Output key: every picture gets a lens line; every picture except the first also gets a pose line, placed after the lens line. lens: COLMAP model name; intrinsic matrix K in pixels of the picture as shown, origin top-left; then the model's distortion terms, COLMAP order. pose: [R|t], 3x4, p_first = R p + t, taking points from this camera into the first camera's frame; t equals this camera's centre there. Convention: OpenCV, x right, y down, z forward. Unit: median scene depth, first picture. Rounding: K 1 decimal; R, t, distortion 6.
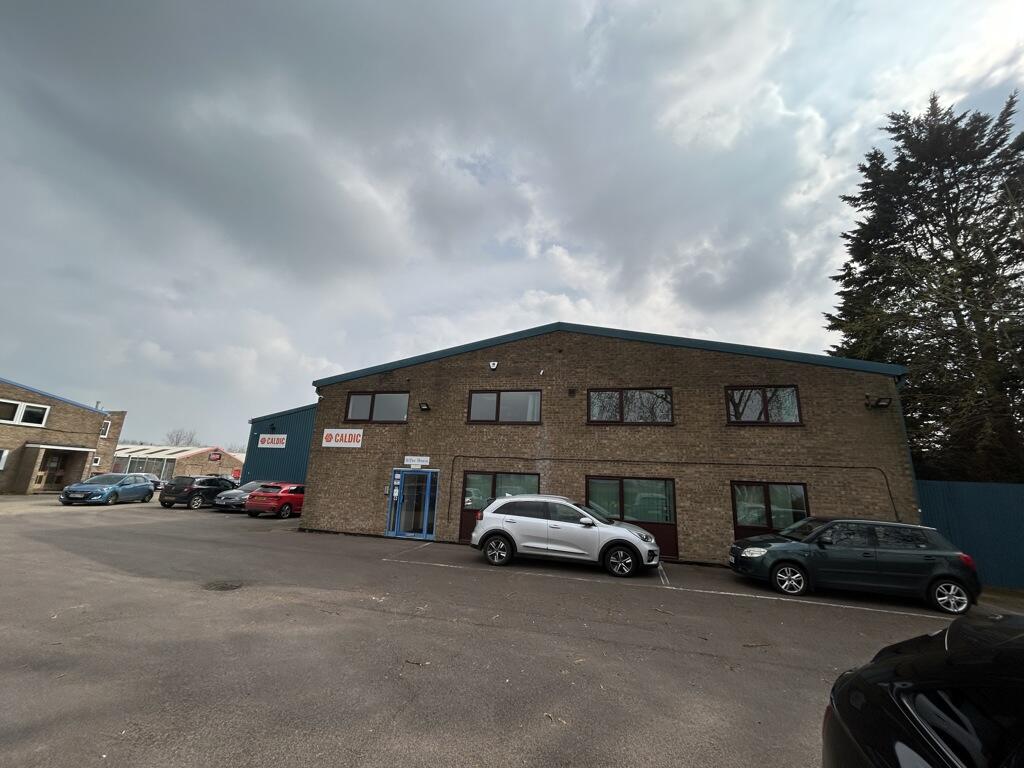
lens RADIAL K [[411.6, 0, 510.1], [0, 411.6, 382.8], [0, 0, 1]] dist [-0.000595, 0.000098]
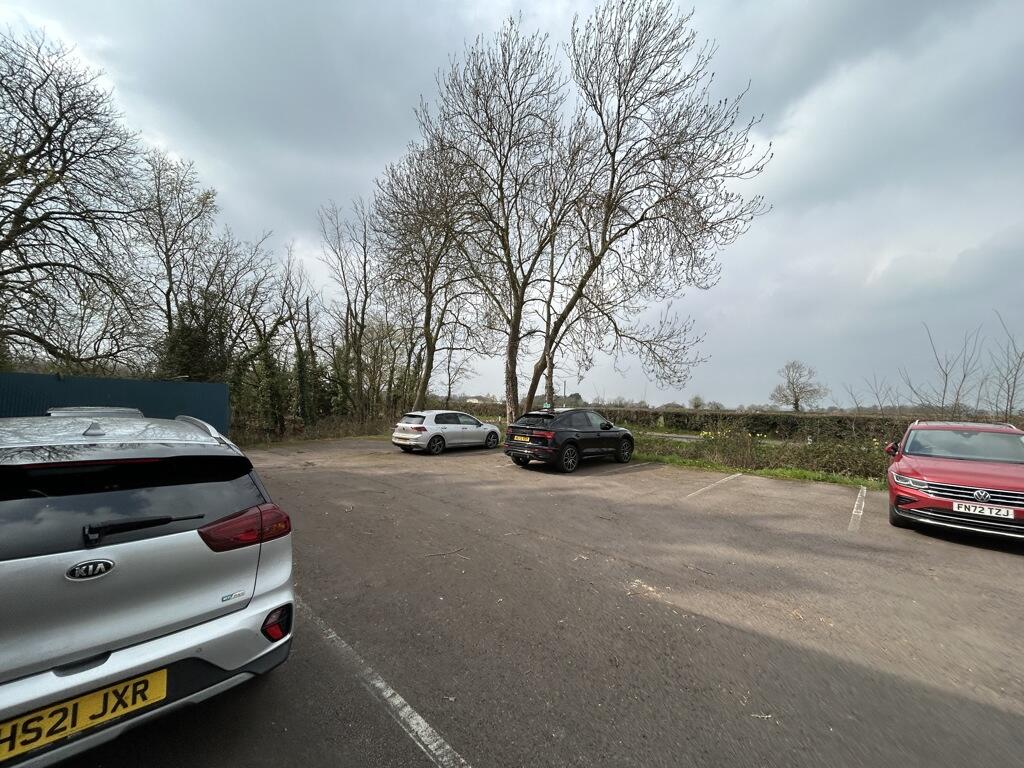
lens RADIAL K [[411.6, 0, 510.1], [0, 411.6, 382.8], [0, 0, 1]] dist [-0.000595, 0.000098]
pose [[-0.860309, -0.043507, 0.507914, -0.496398], [-0.184692, 0.955261, -0.231008, 0.453985], [-0.475140, -0.292546, -0.829855, 1.873408]]
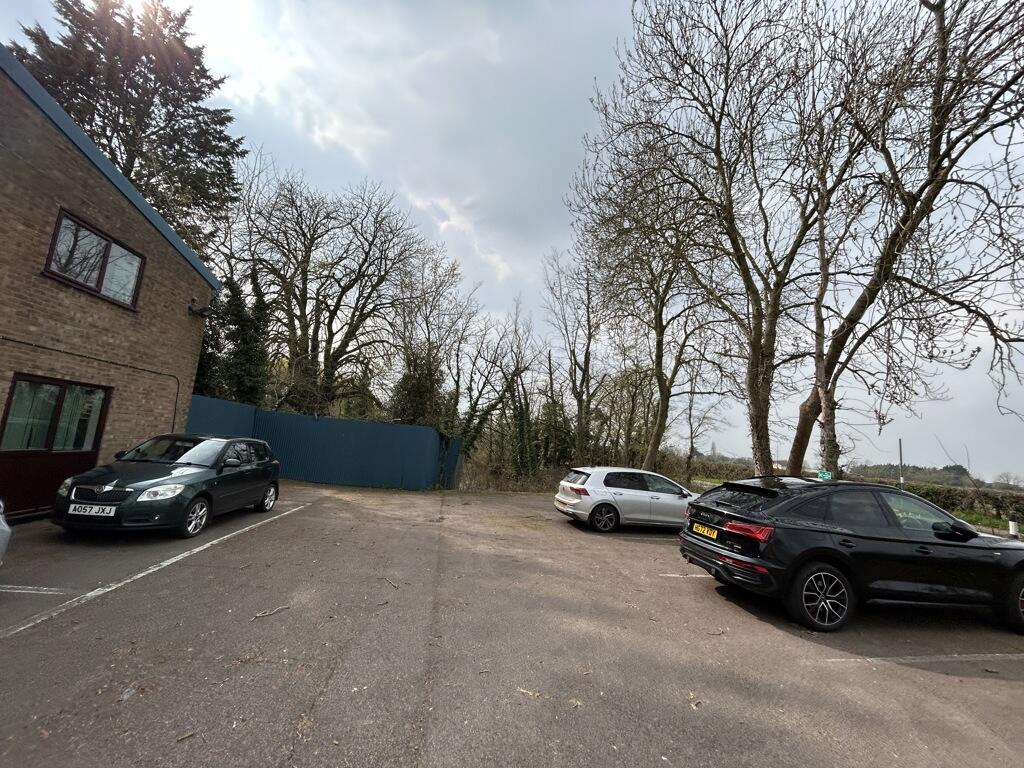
lens RADIAL K [[411.6, 0, 510.1], [0, 411.6, 382.8], [0, 0, 1]] dist [-0.000595, 0.000098]
pose [[-0.364655, 0.064834, 0.928883, -0.357823], [-0.316962, 0.929355, -0.189298, 0.266227], [-0.875535, -0.363449, -0.318345, 1.082060]]
